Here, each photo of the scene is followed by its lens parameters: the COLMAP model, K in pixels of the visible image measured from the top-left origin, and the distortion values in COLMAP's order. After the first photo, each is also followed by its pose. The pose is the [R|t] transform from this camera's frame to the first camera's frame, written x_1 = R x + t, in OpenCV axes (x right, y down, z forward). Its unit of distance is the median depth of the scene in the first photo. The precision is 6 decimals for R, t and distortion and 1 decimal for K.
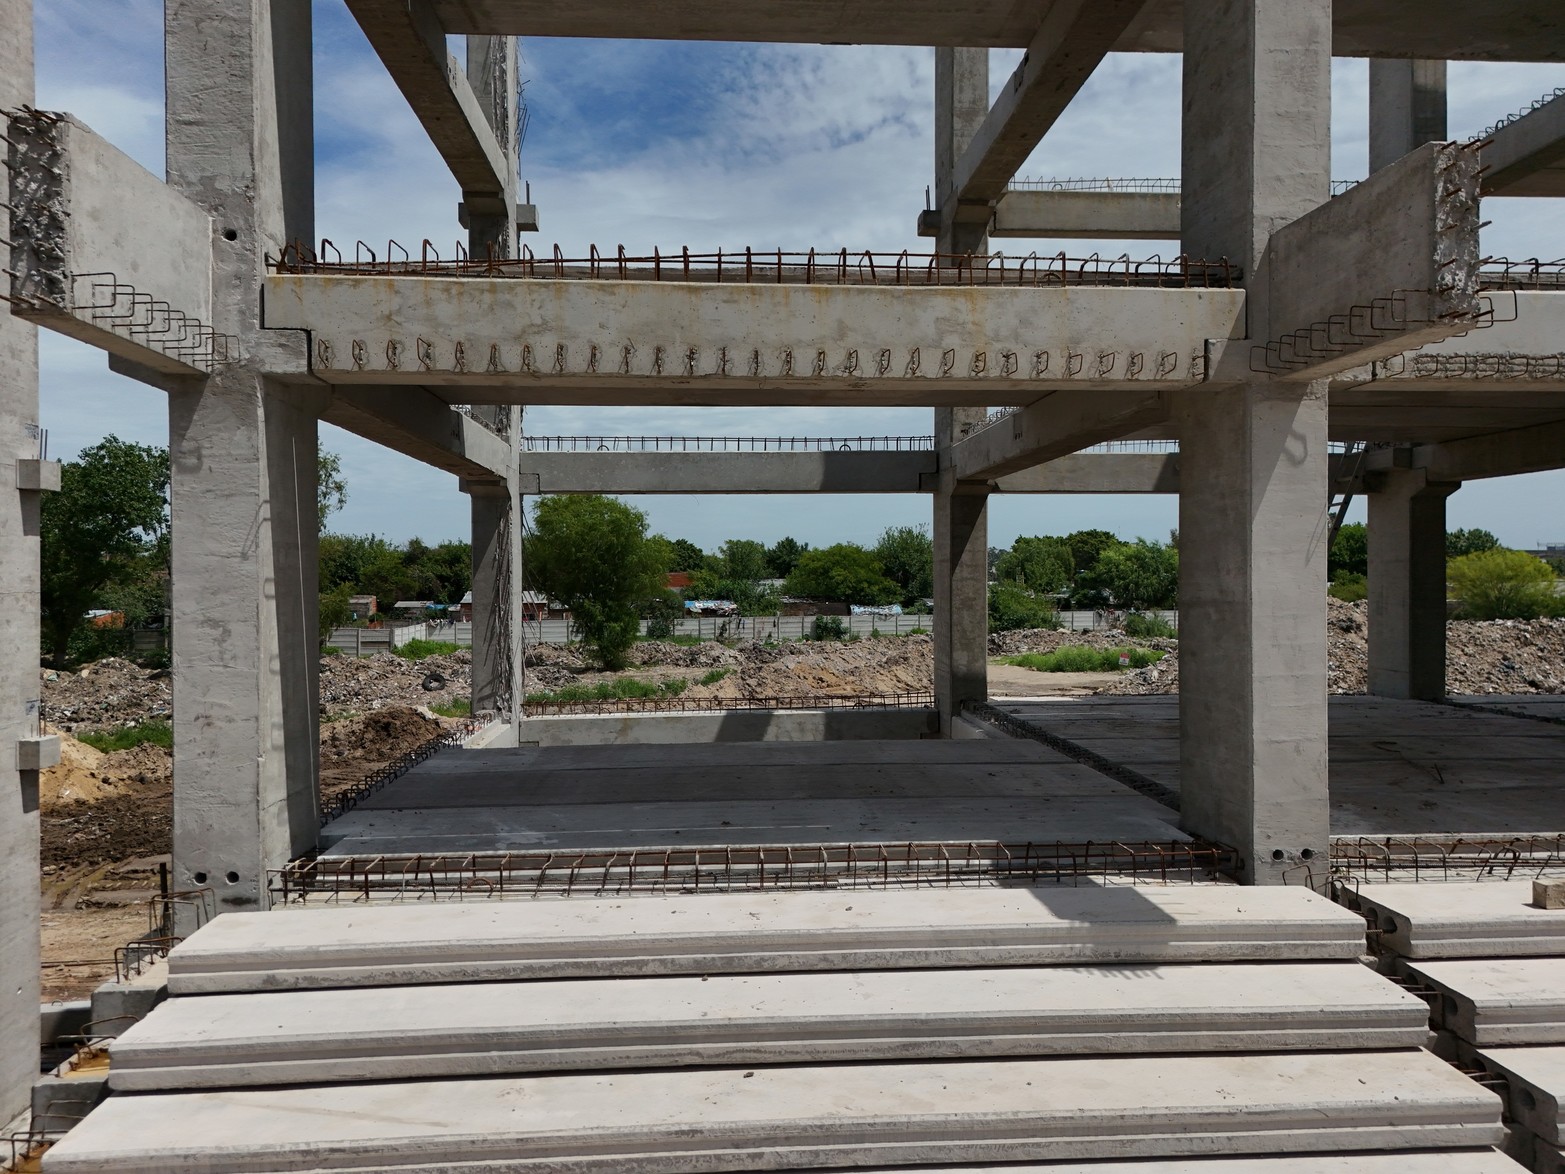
lens RADIAL K [[1156.0, 0, 786.4], [0, 1156.0, 582.1], [0, 0, 1]] dist [0.070256, -0.056338]
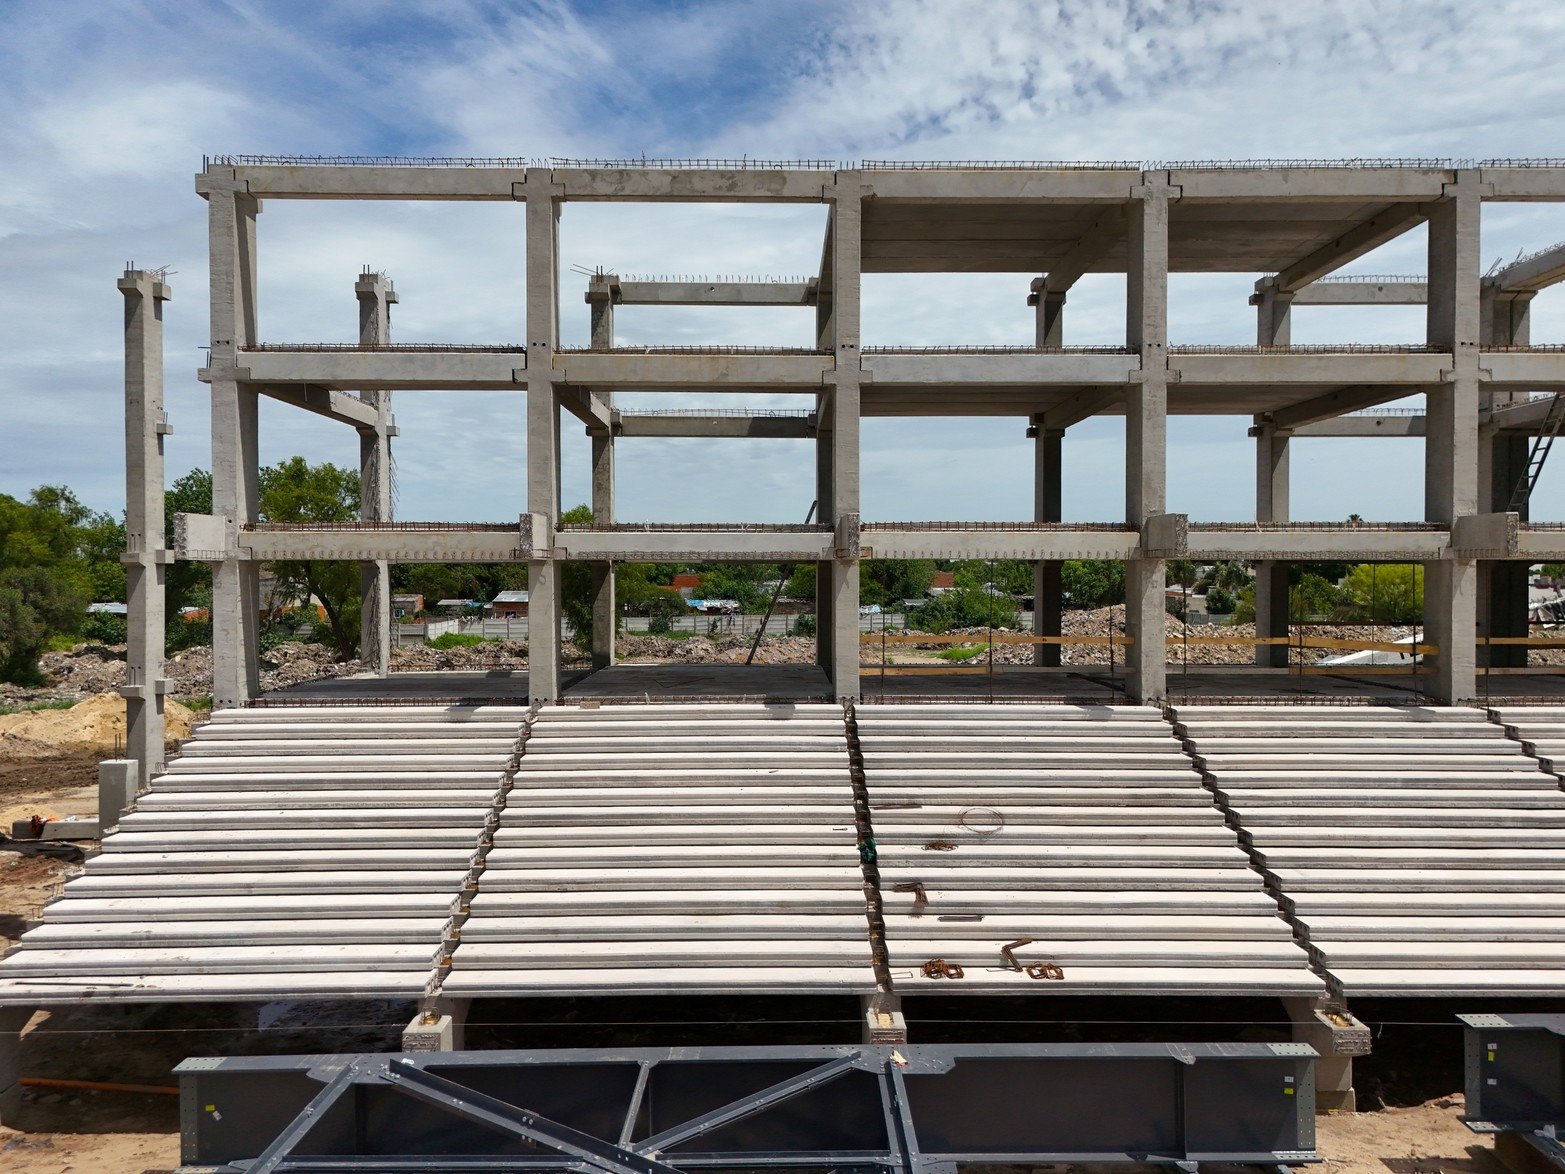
lens RADIAL K [[1156.0, 0, 786.7], [0, 1156.0, 582.8], [0, 0, 1]] dist [0.070256, -0.056338]
pose [[0.998400, 0.003642, -0.056427, 0.082973], [-0.003384, 0.999983, 0.004681, -0.007702], [0.056443, -0.004483, 0.998396, -0.143825]]
